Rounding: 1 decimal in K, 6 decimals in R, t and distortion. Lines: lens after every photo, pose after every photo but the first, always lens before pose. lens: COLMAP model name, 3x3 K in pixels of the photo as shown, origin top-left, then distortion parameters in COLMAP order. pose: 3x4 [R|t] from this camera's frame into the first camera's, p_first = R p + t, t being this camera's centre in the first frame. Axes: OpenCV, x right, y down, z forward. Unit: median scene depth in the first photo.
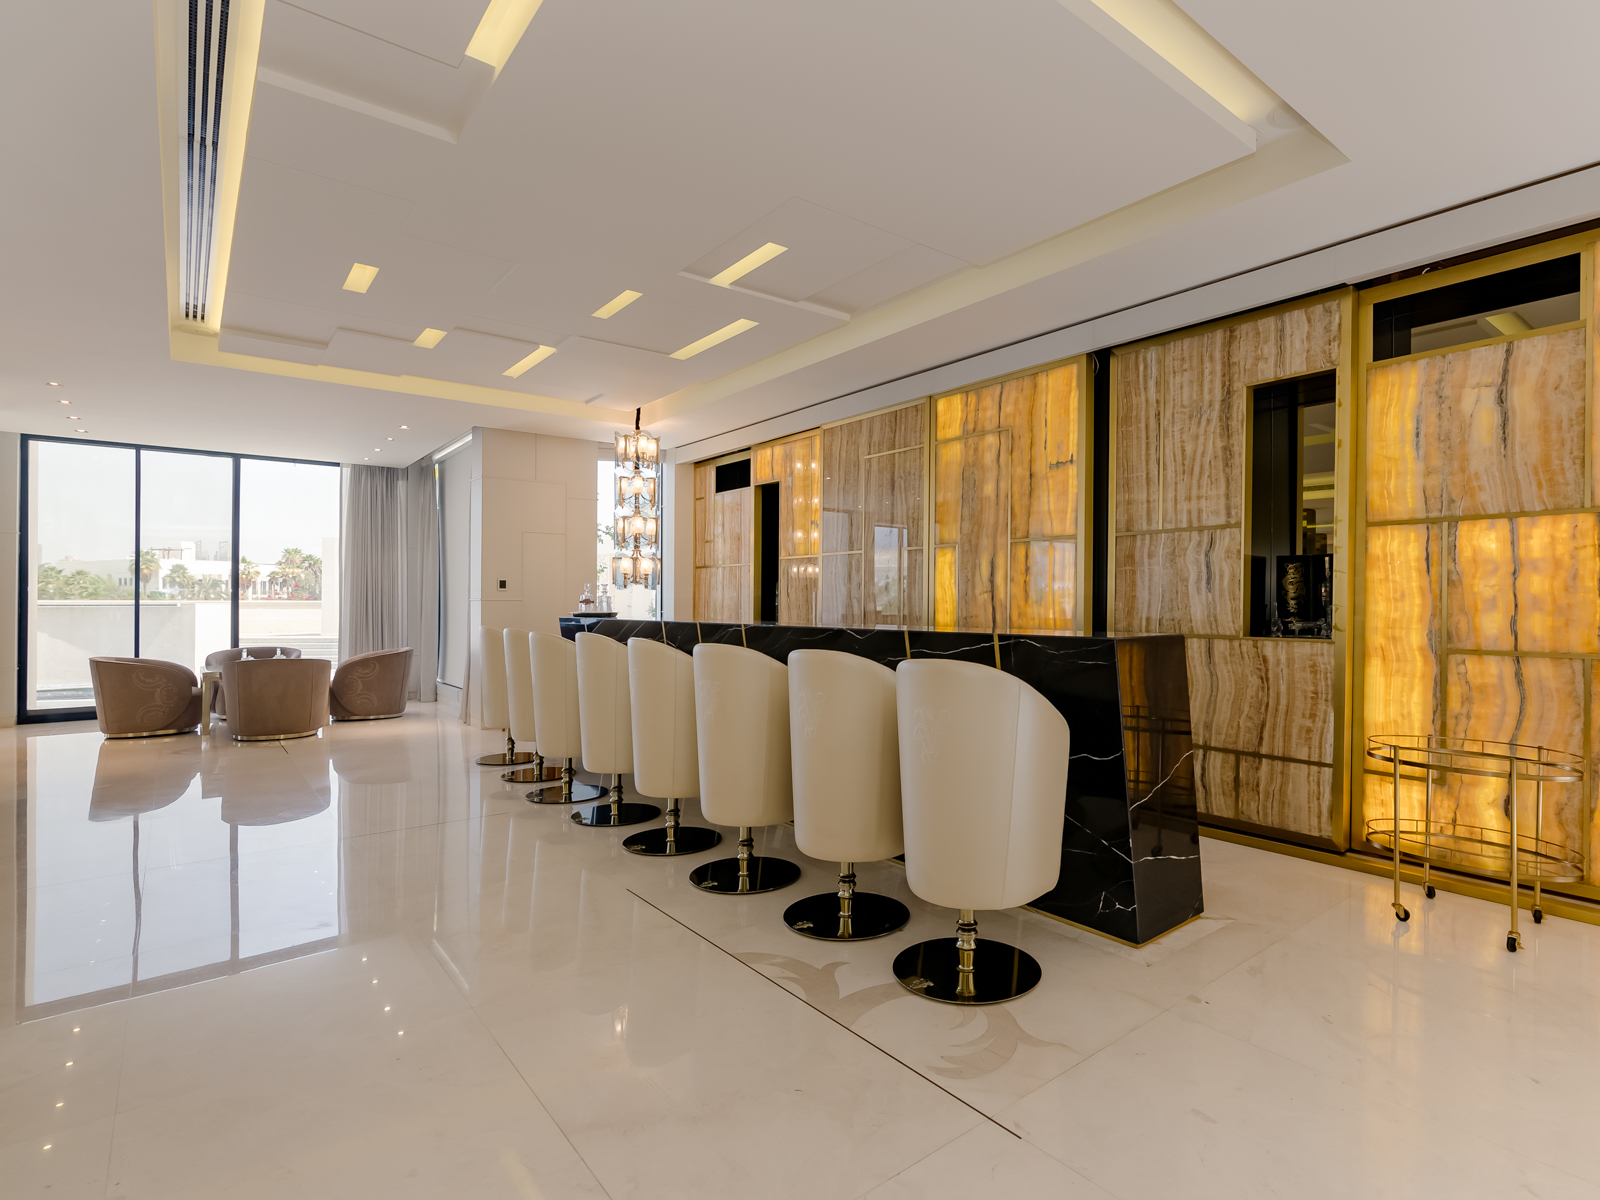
lens RADIAL K [[841.5, 0, 800.0], [0, 841.5, 600.0], [0, 0, 1]] dist [-0.003252, -0.001285]
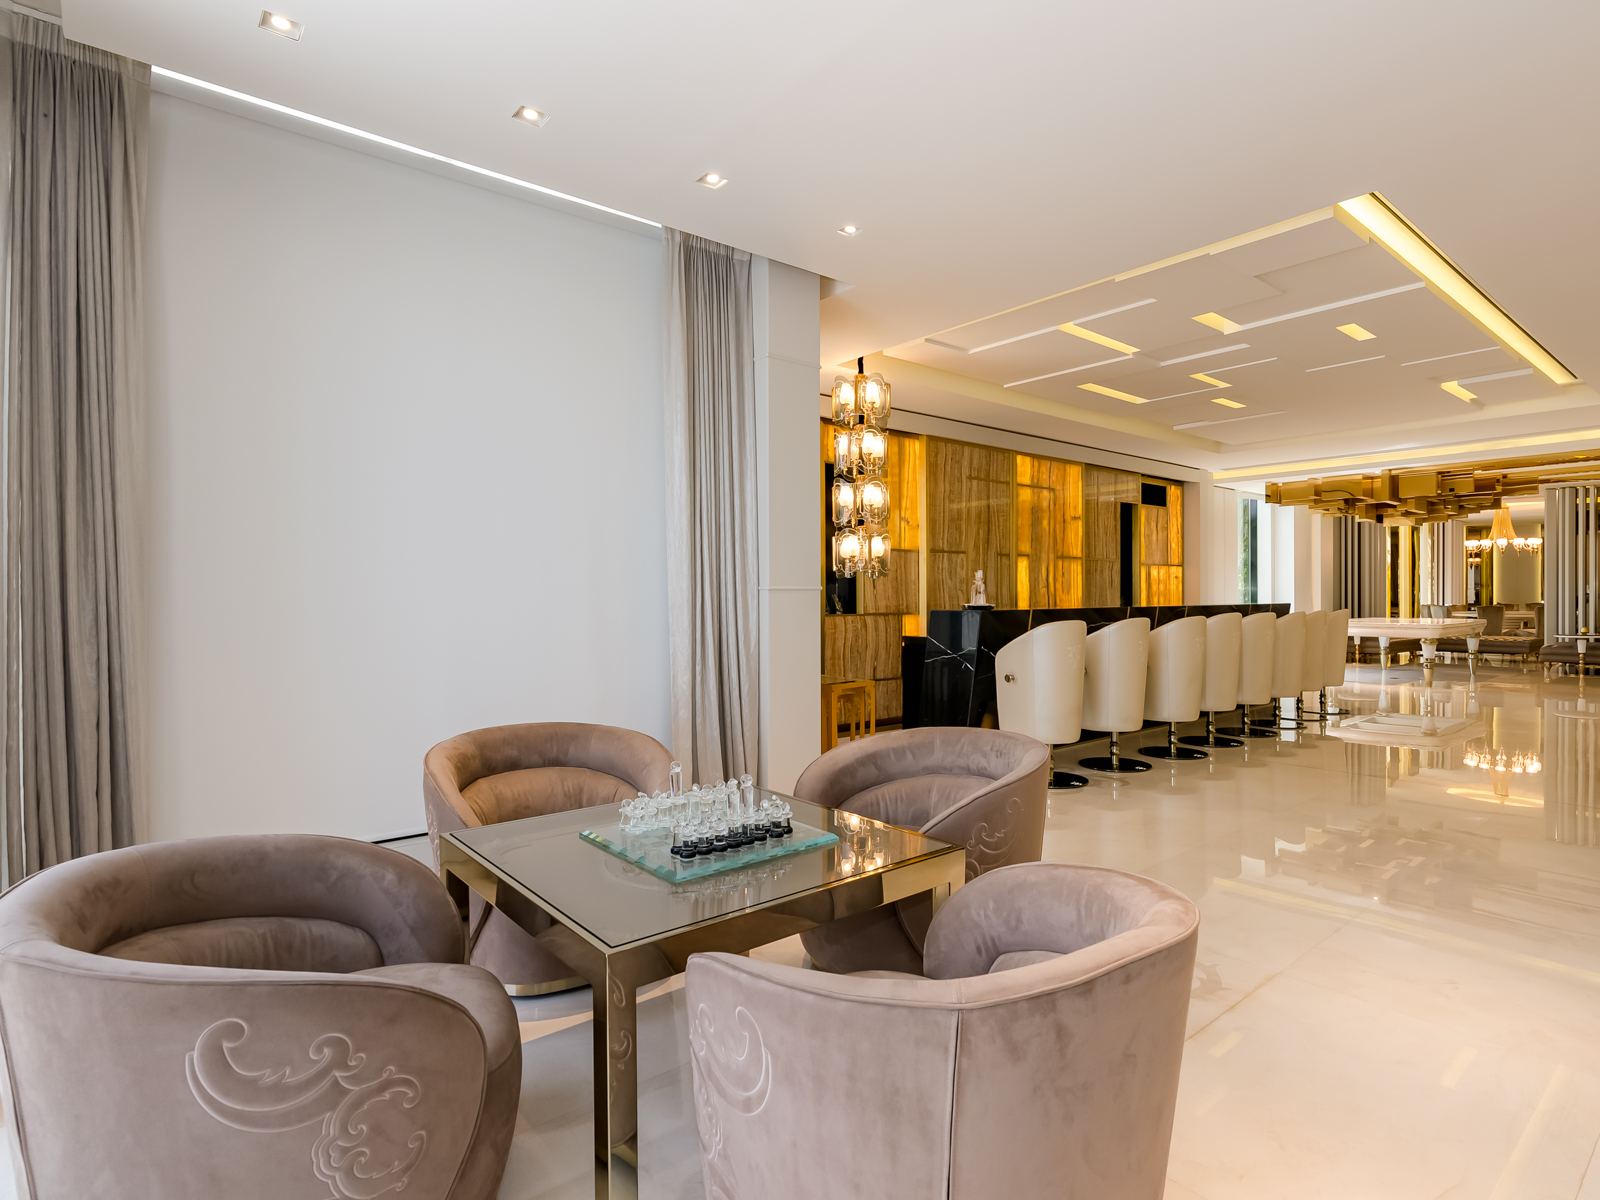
lens RADIAL K [[841.5, 0, 800.0], [0, 841.5, 600.0], [0, 0, 1]] dist [-0.003252, -0.001285]
pose [[-0.050082, -0.025833, 0.998411, -1.358996], [-0.016304, 0.999553, 0.025045, -0.017167], [-0.998612, -0.015023, -0.050480, 1.530504]]
